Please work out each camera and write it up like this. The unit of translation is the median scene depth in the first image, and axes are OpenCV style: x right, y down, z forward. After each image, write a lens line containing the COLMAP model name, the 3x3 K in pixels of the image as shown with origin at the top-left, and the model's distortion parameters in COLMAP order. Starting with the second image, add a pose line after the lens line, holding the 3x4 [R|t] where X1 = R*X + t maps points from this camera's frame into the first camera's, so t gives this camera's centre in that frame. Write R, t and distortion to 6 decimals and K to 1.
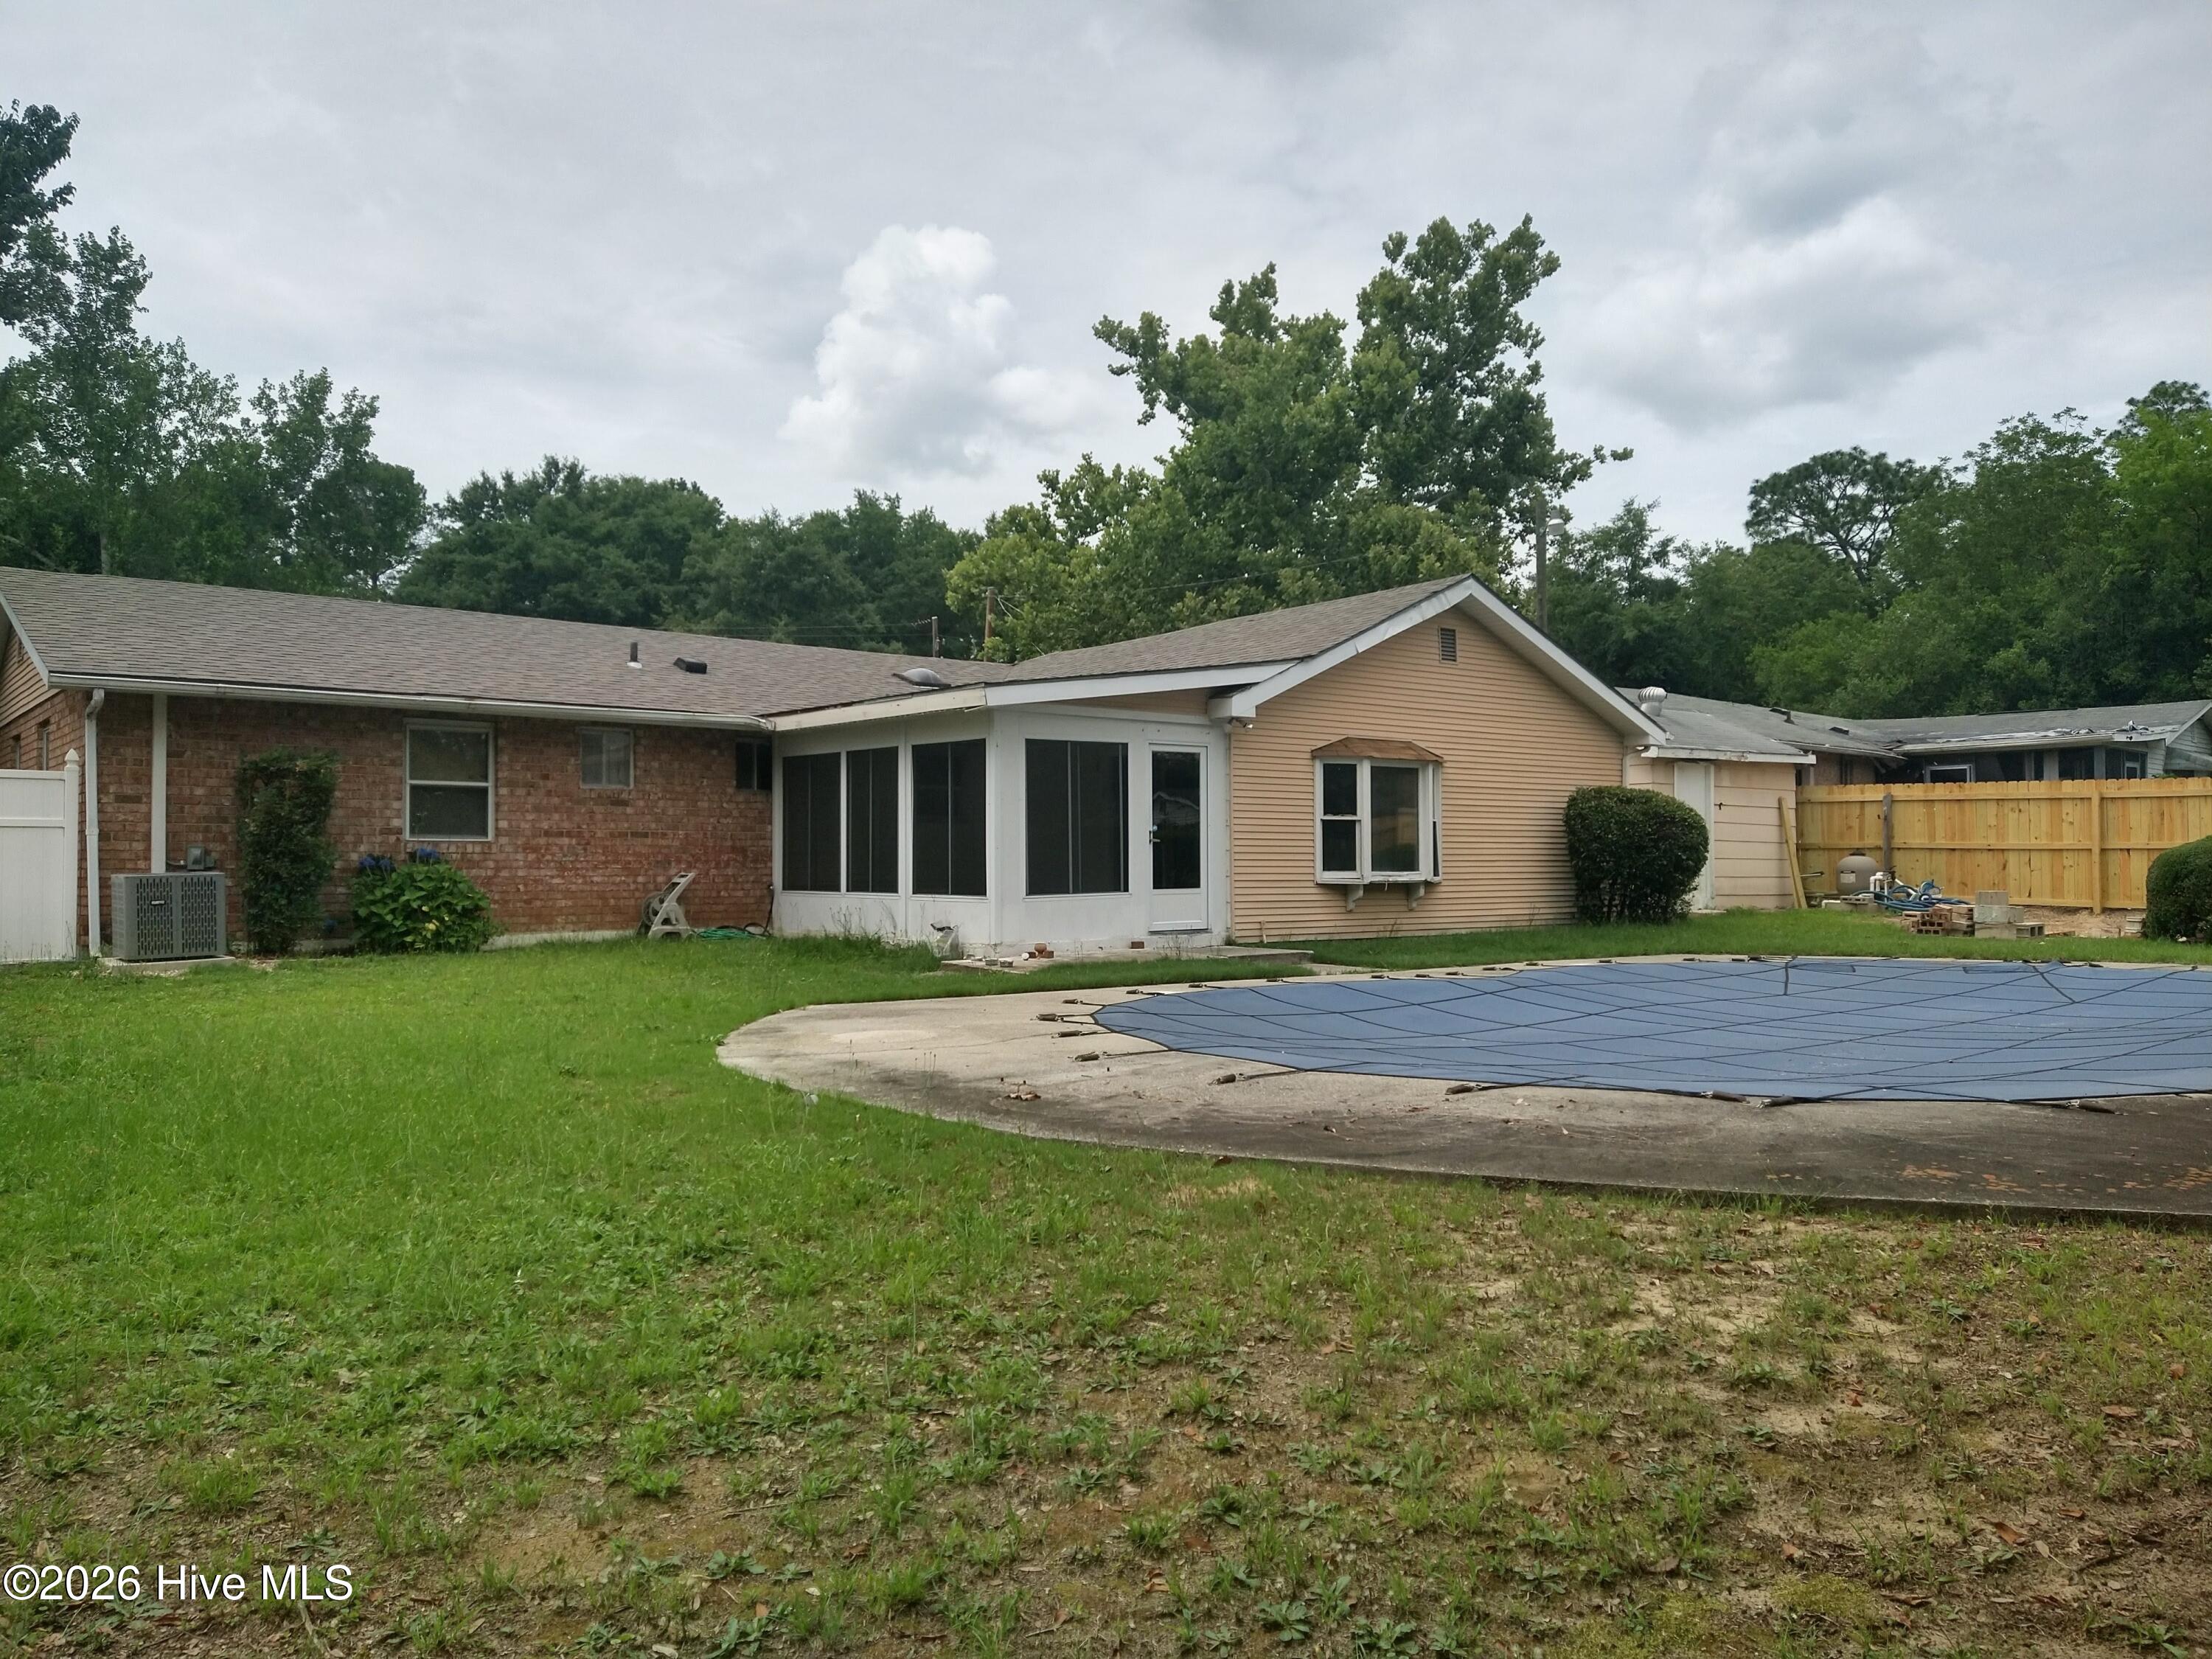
lens RADIAL K [[1622.1, 0, 1112.1], [0, 1622.1, 851.1], [0, 0, 1]] dist [0.116396, -0.200921]
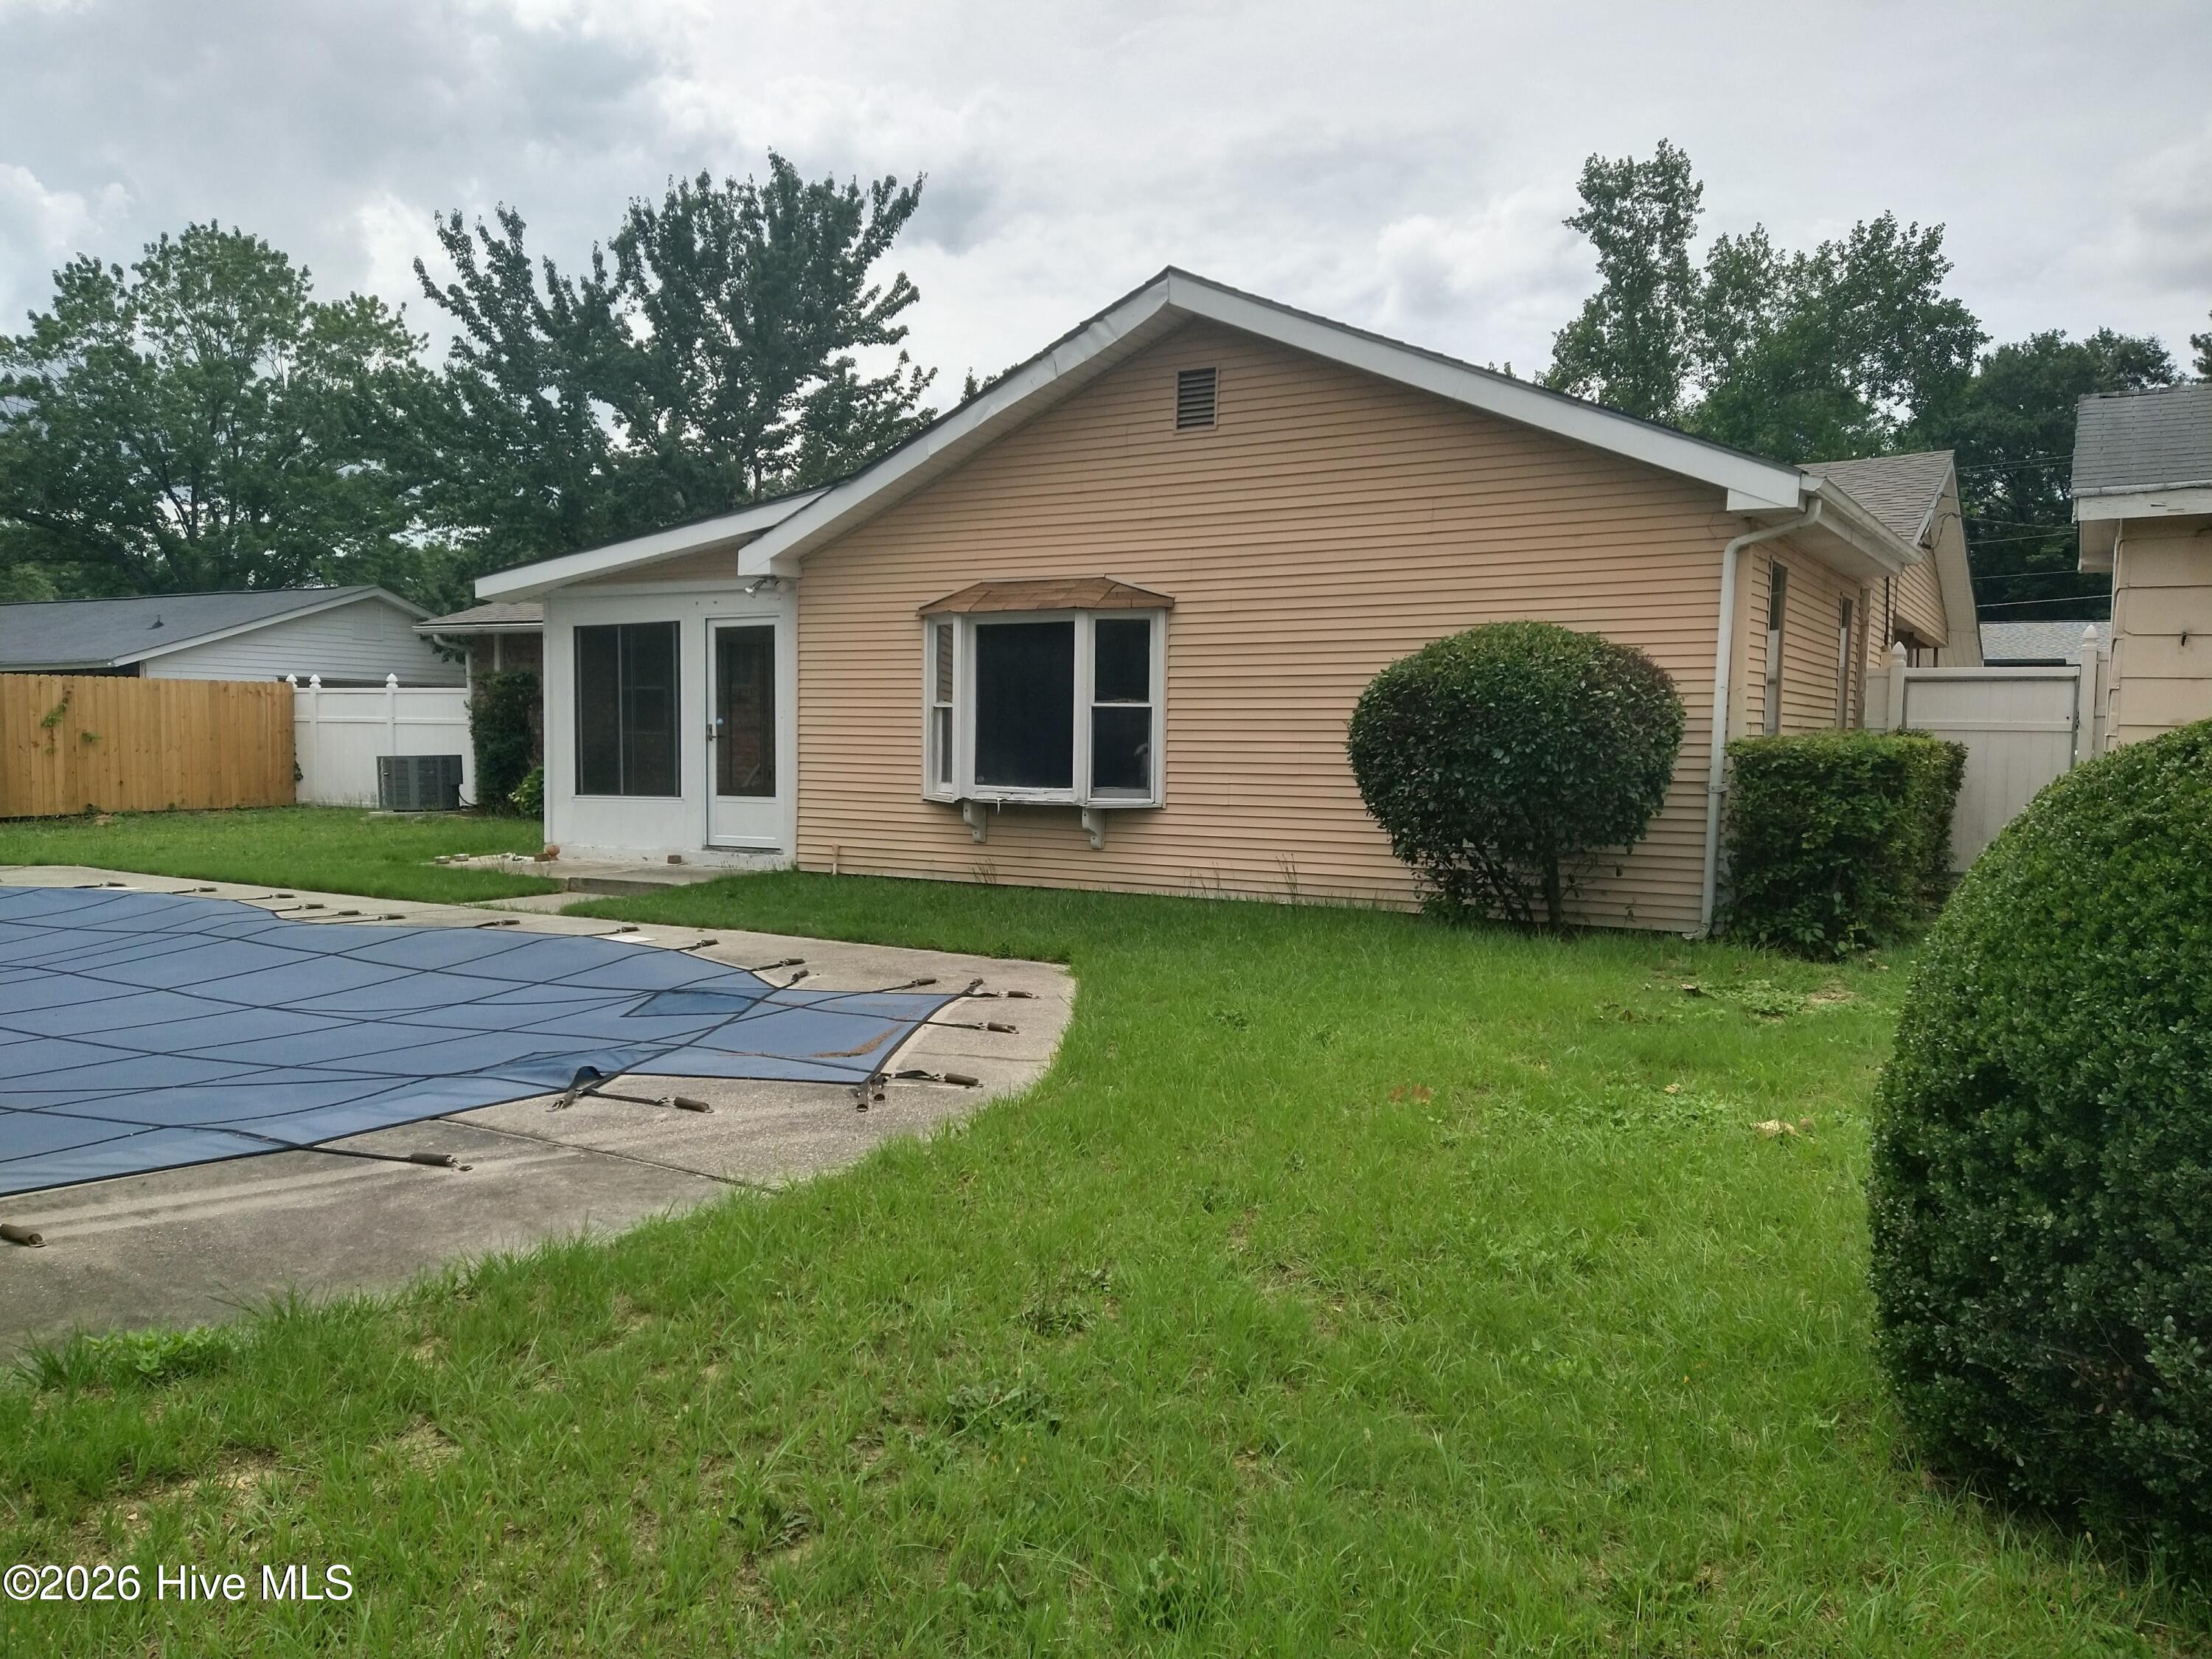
lens RADIAL K [[1622.1, 0, 1112.1], [0, 1622.1, 851.1], [0, 0, 1]] dist [0.116396, -0.200921]
pose [[0.330585, 0.071114, -0.941093, 0.865848], [-0.002276, 0.997214, 0.074555, -0.010862], [0.943773, -0.022505, 0.329826, 0.894485]]
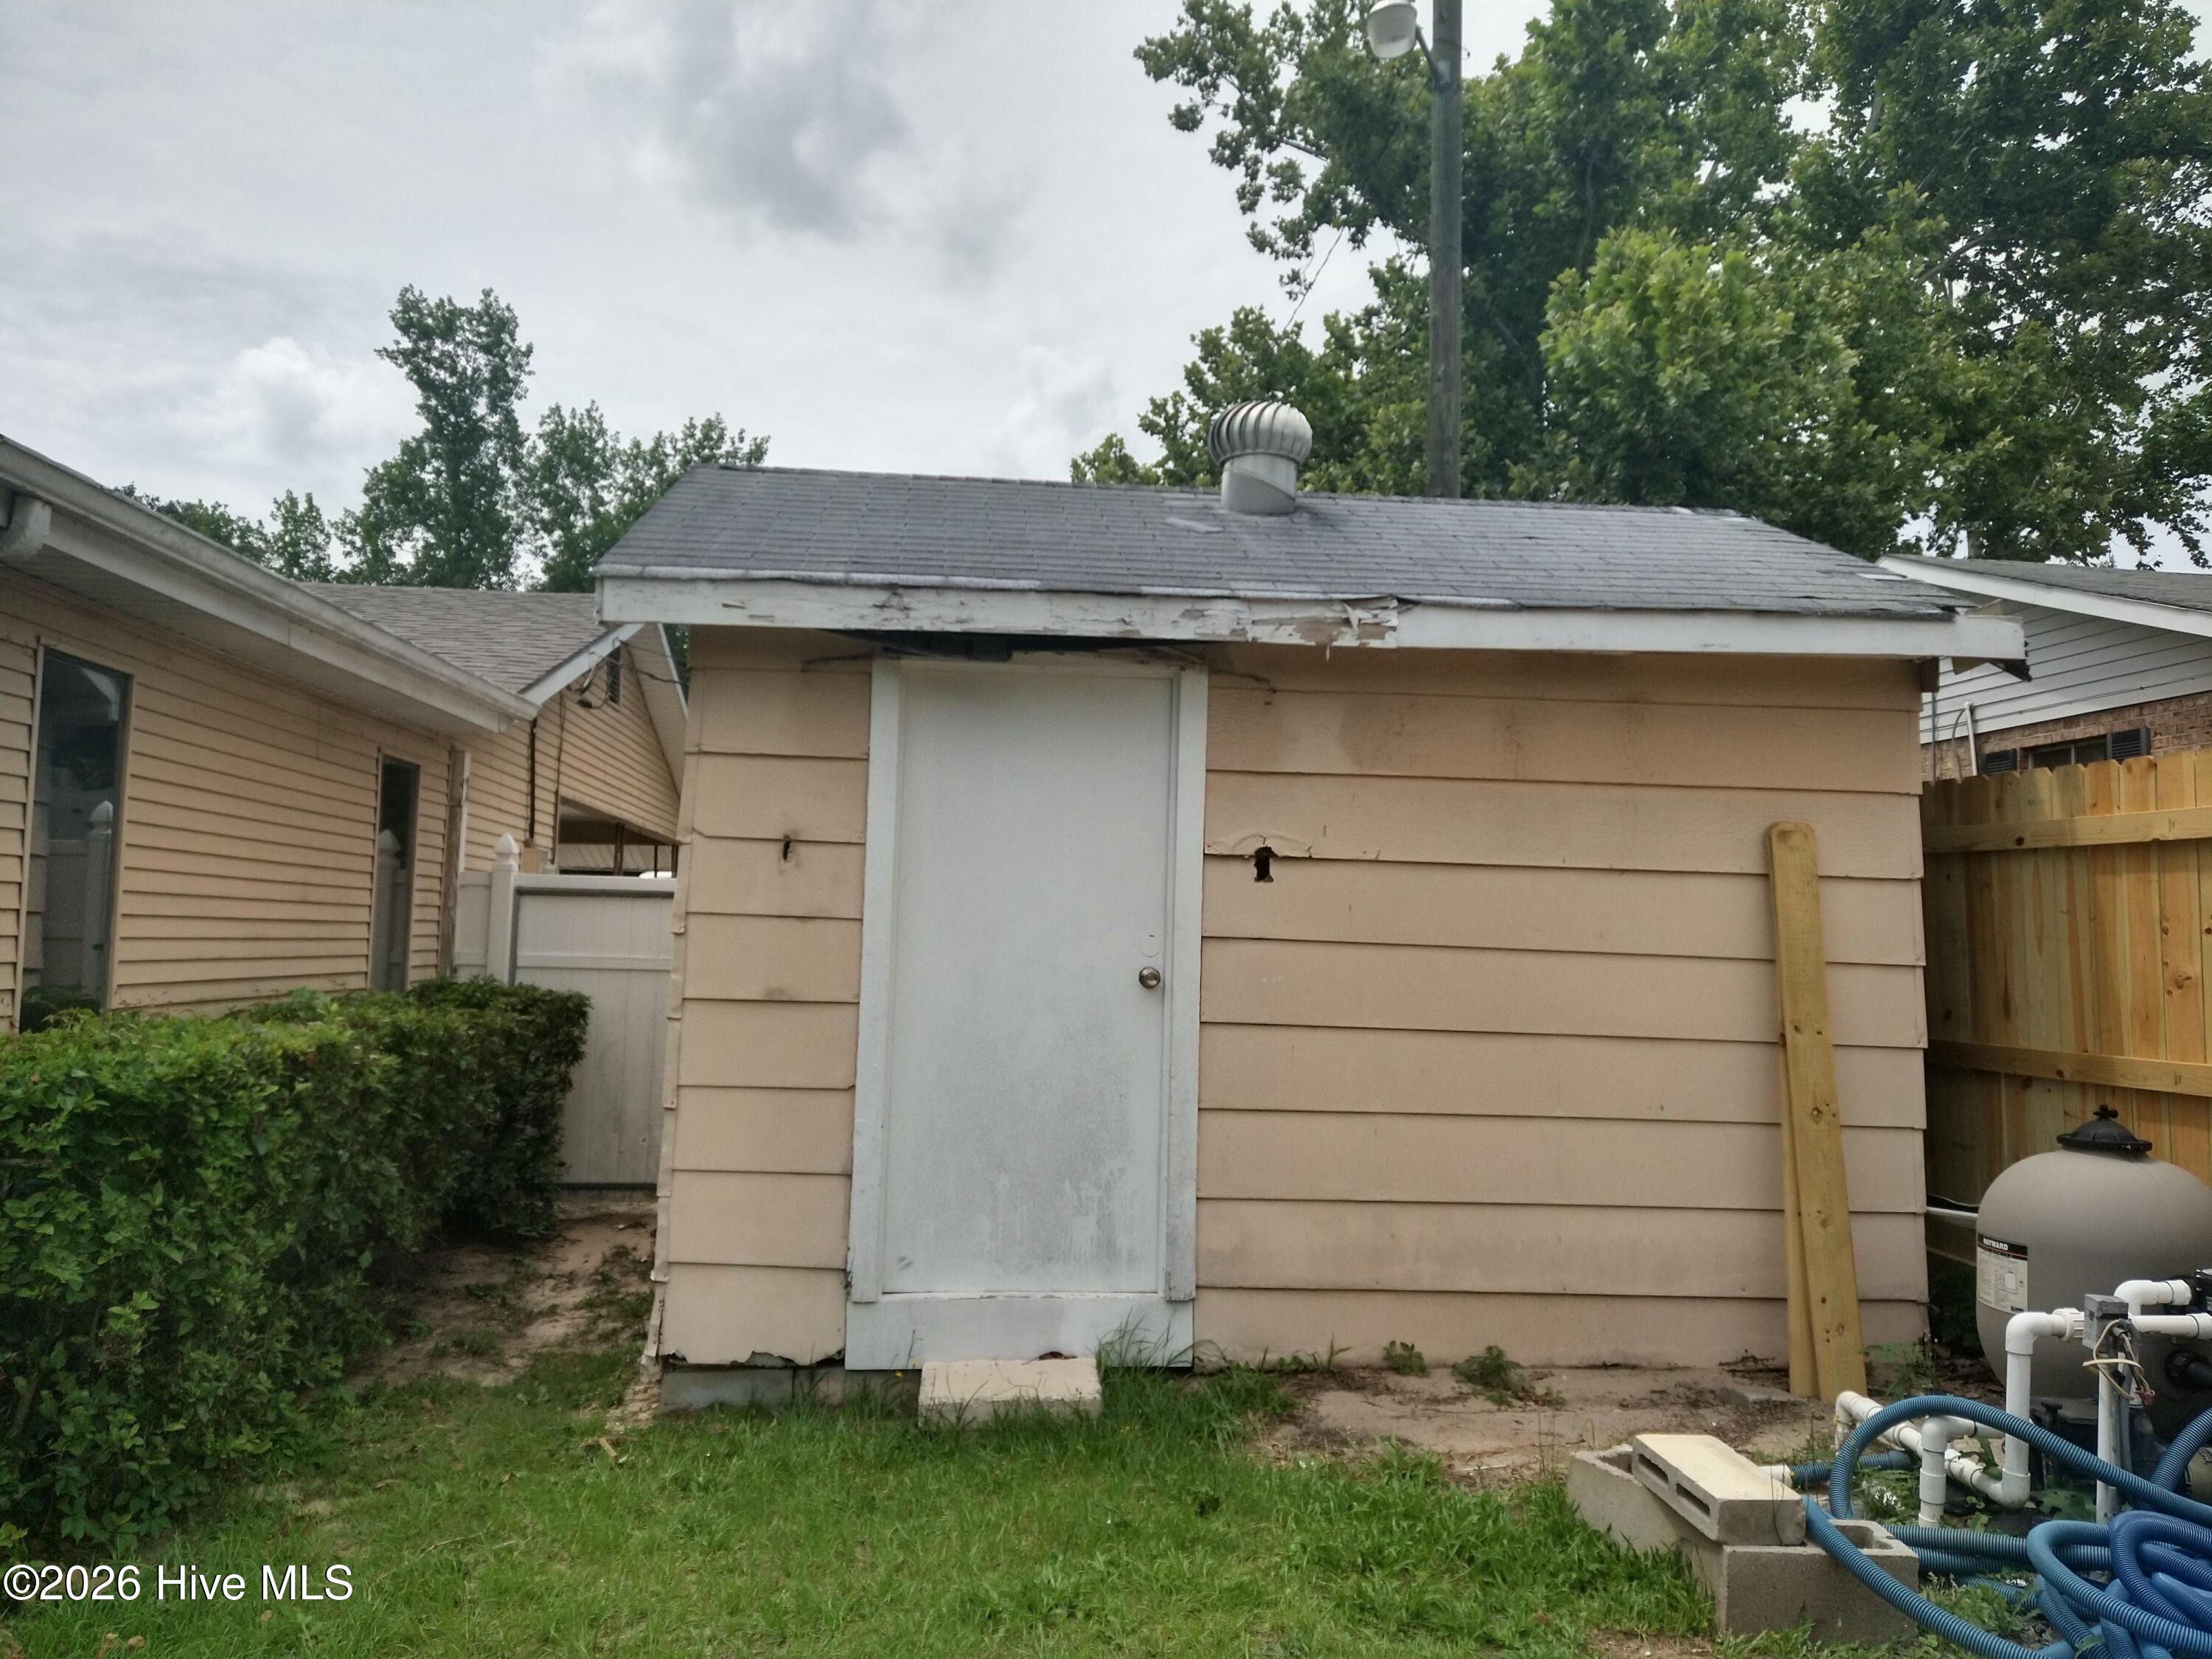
lens RADIAL K [[1622.1, 0, 1112.1], [0, 1622.1, 851.1], [0, 0, 1]] dist [0.116396, -0.200921]
pose [[0.834489, -0.005359, -0.550998, 0.686592], [-0.022529, 0.998785, -0.043835, -0.028208], [0.550563, 0.048993, 0.833355, 1.186098]]
